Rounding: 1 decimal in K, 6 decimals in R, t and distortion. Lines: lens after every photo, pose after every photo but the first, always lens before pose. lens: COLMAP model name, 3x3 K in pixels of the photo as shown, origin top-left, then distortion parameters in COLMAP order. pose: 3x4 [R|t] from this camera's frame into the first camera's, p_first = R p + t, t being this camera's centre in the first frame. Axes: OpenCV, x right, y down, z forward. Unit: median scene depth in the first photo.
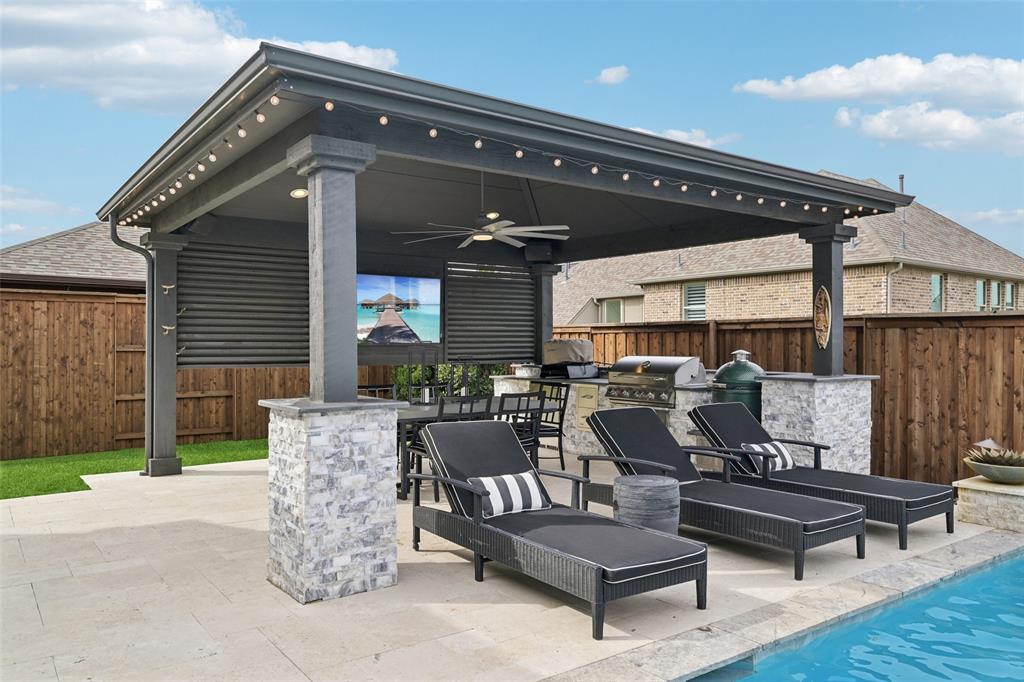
lens RADIAL K [[752.0, 0, 512.6], [0, 752.0, 341.1], [0, 0, 1]] dist [-0.005093, -0.000387]
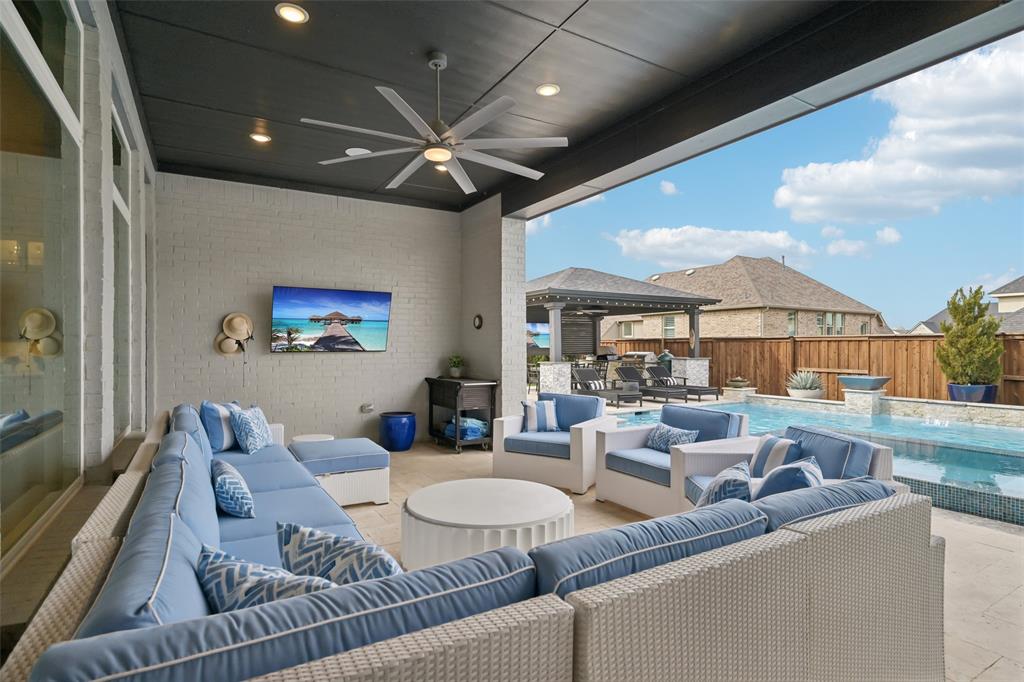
lens RADIAL K [[514.2, 0, 512.4], [0, 514.2, 340.6], [0, 0, 1]] dist [-0.008896, -0.003702]
pose [[0.995669, -0.003262, -0.092916, -0.111582], [0.002740, 0.999980, -0.005753, -0.012832], [0.092932, 0.005473, 0.995657, -1.036902]]
